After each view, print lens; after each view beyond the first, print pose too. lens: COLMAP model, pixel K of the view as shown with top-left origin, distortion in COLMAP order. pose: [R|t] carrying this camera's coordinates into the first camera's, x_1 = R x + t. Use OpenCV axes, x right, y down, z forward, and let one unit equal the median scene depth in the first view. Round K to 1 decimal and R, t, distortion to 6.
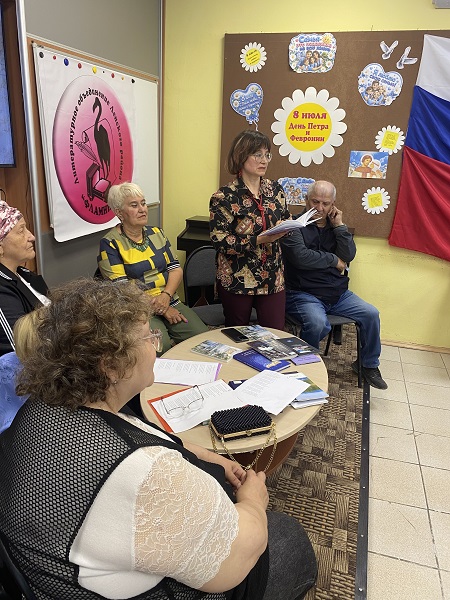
lens RADIAL K [[451.9, 0, 225.0], [0, 451.9, 300.0], [0, 0, 1]] dist [-0.016280, -0.001186]
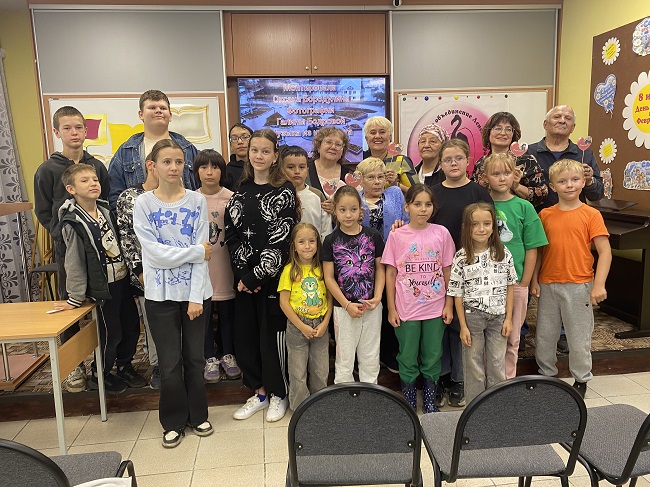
lens RADIAL K [[489.6, 0, 325.0], [0, 489.6, 243.5], [0, 0, 1]] dist [-0.016280, -0.001186]
pose [[0.399415, 0.091813, -0.912161, 0.877406], [-0.238578, 0.971100, -0.006723, 0.059316], [0.885182, 0.220307, 0.409777, 0.051125]]
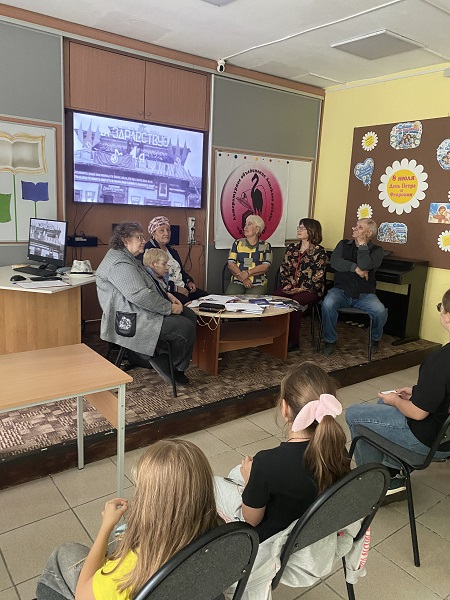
lens RADIAL K [[451.9, 0, 225.0], [0, 451.9, 300.0], [0, 0, 1]] dist [-0.016280, -0.001186]
pose [[0.807447, 0.114157, -0.578790, 0.592981], [-0.193542, 0.978058, -0.077096, 0.164949], [0.557289, 0.174271, 0.811824, -0.354166]]
